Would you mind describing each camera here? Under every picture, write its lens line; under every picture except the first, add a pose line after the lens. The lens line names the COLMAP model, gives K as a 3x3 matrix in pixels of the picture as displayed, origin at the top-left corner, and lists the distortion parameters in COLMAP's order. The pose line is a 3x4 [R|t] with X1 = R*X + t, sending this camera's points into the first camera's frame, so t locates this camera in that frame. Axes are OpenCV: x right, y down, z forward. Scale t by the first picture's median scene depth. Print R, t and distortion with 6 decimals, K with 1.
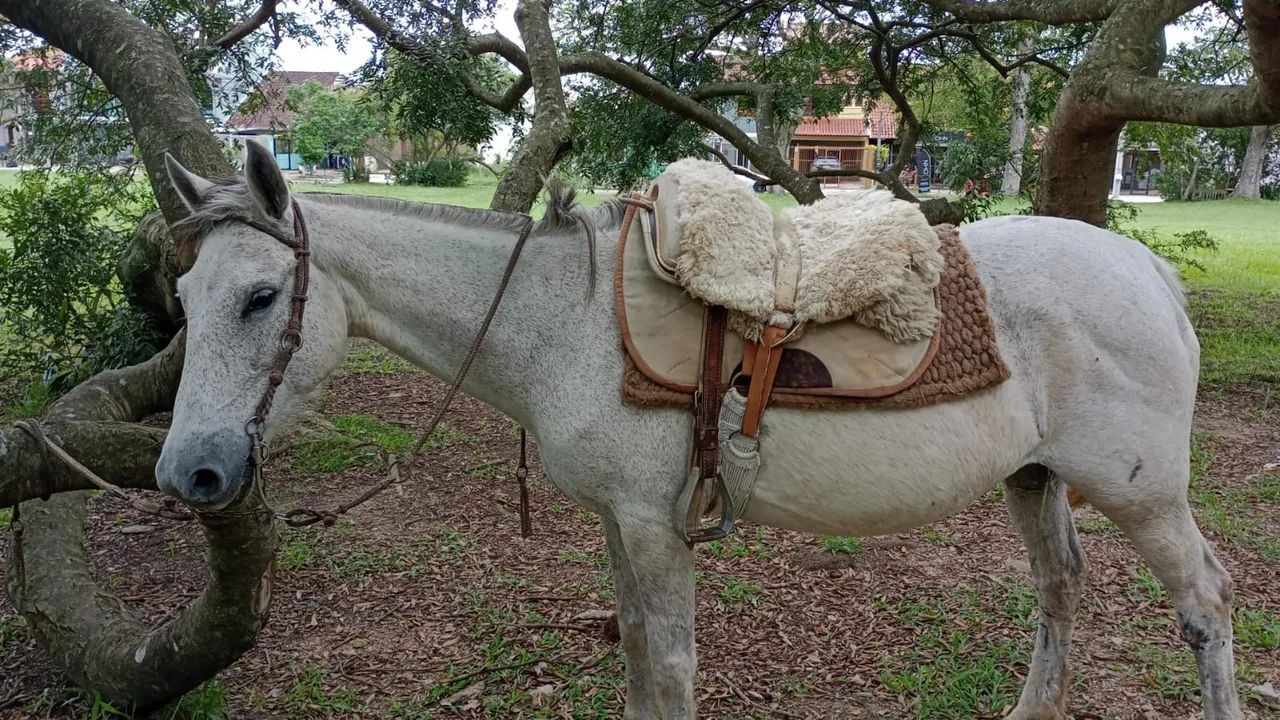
lens RADIAL K [[1112.5, 0, 588.2], [0, 1112.5, 360.9], [0, 0, 1]] dist [0.095073, -0.120442]
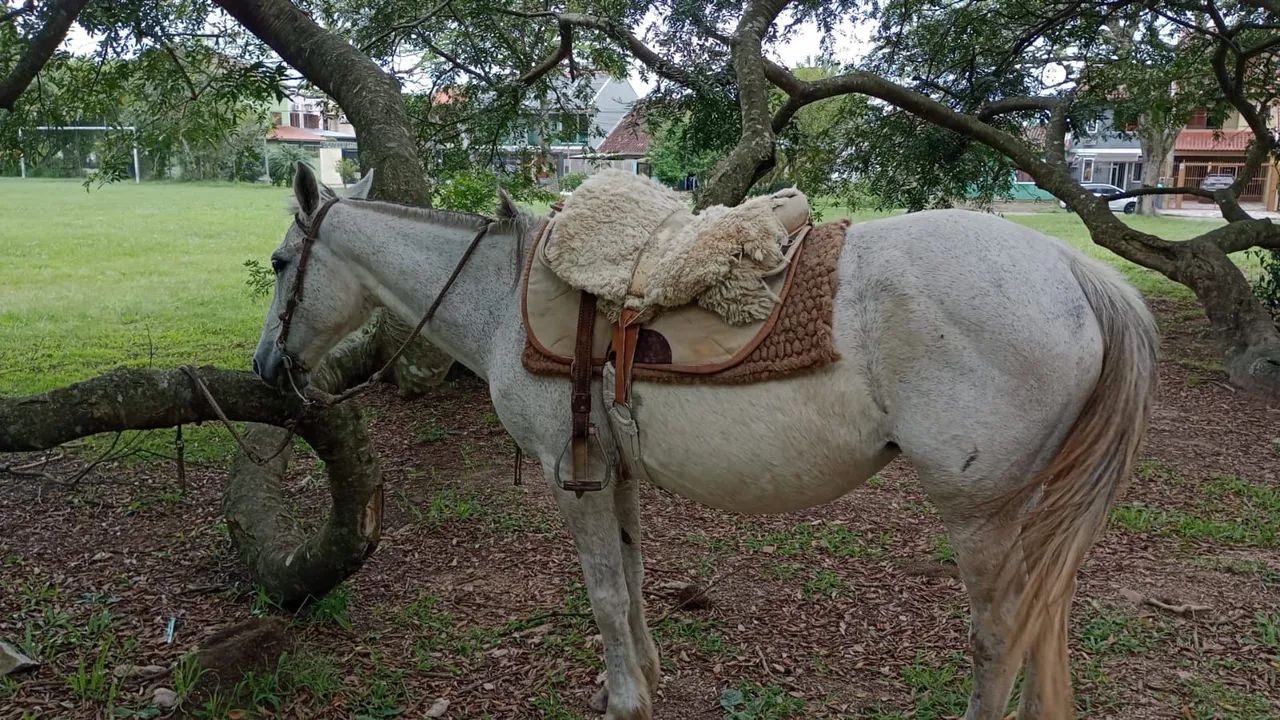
lens RADIAL K [[1112.5, 0, 588.2], [0, 1112.5, 360.9], [0, 0, 1]] dist [0.095073, -0.120442]
pose [[0.936919, 0.053675, -0.345401, 0.342847], [-0.060383, 0.998138, -0.008683, 0.023921], [0.344292, 0.028991, 0.938415, -0.085539]]
